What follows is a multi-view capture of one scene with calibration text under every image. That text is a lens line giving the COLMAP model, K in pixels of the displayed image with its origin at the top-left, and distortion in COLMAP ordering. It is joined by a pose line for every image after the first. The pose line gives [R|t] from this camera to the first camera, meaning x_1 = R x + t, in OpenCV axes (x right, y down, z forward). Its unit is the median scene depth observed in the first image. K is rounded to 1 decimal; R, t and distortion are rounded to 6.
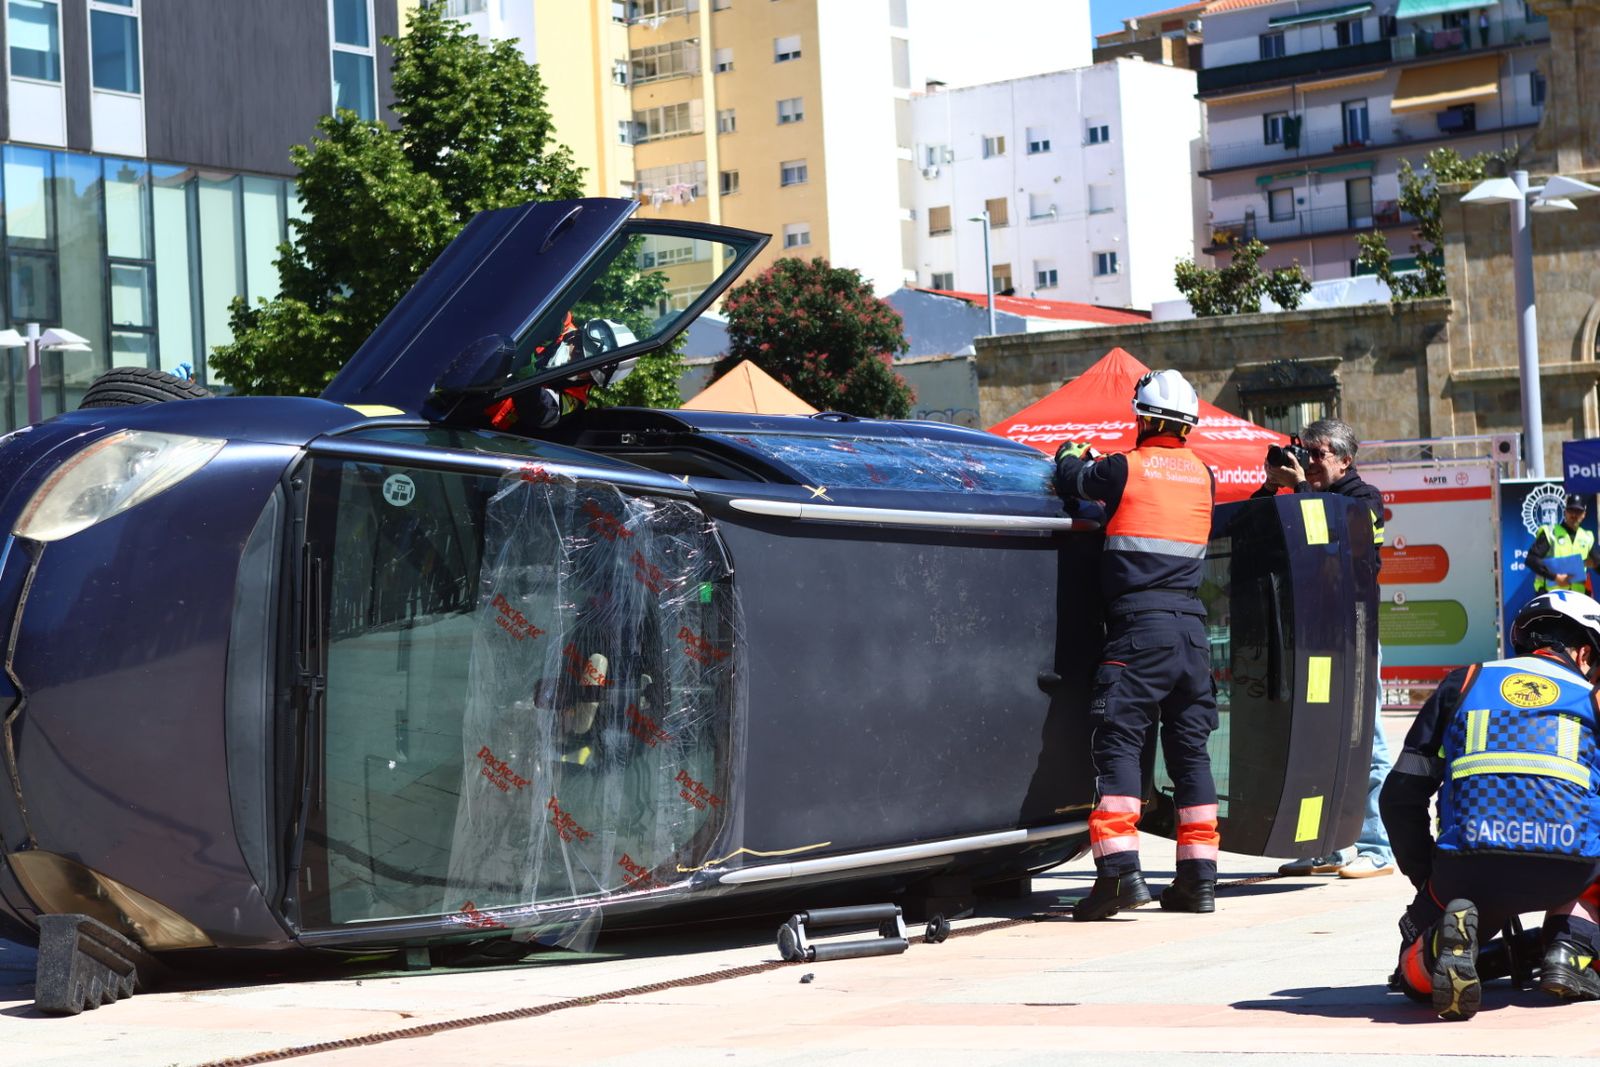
lens RADIAL K [[3430.7, 0, 808.8], [0, 3430.7, 568.4], [0, 0, 1]] dist [-0.027168, 0.000000]
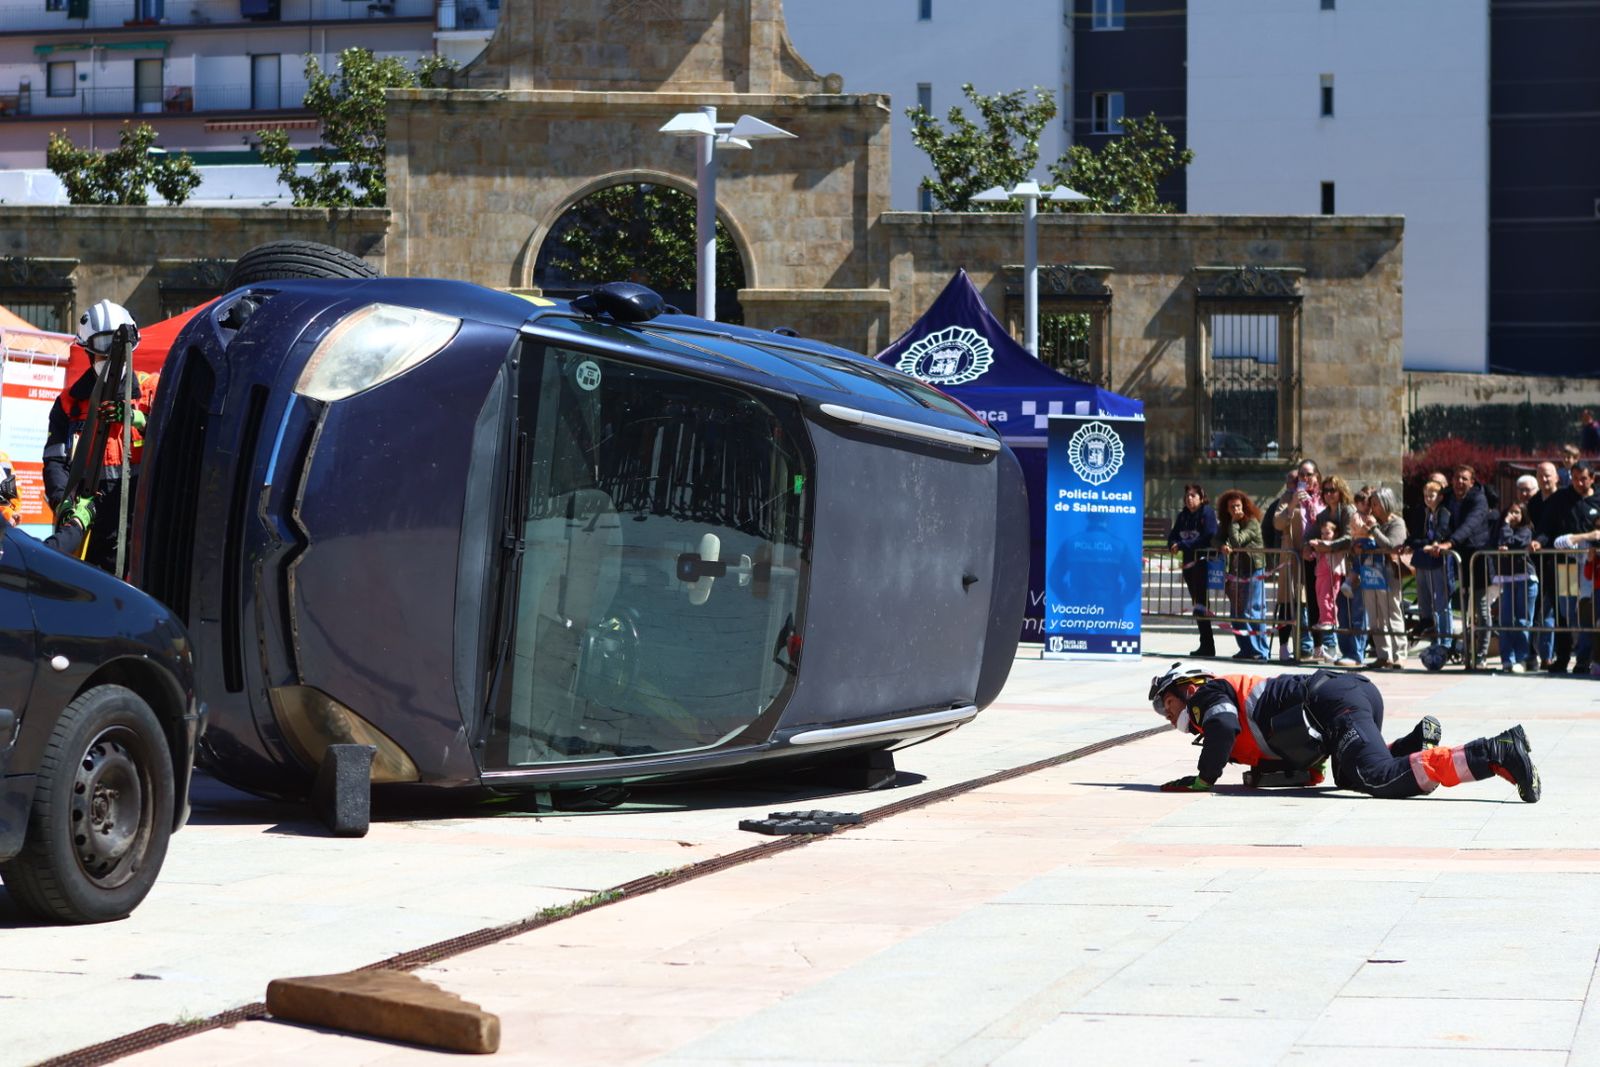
lens RADIAL K [[3820.5, 0, 808.9], [0, 3820.5, 529.1], [0, 0, 1]] dist [-0.023285, 0.000000]
pose [[0.927639, 0.060034, 0.368622, -0.108498], [-0.063853, 0.997958, -0.001841, 0.005163], [-0.367980, -0.021830, 0.929577, -0.037282]]
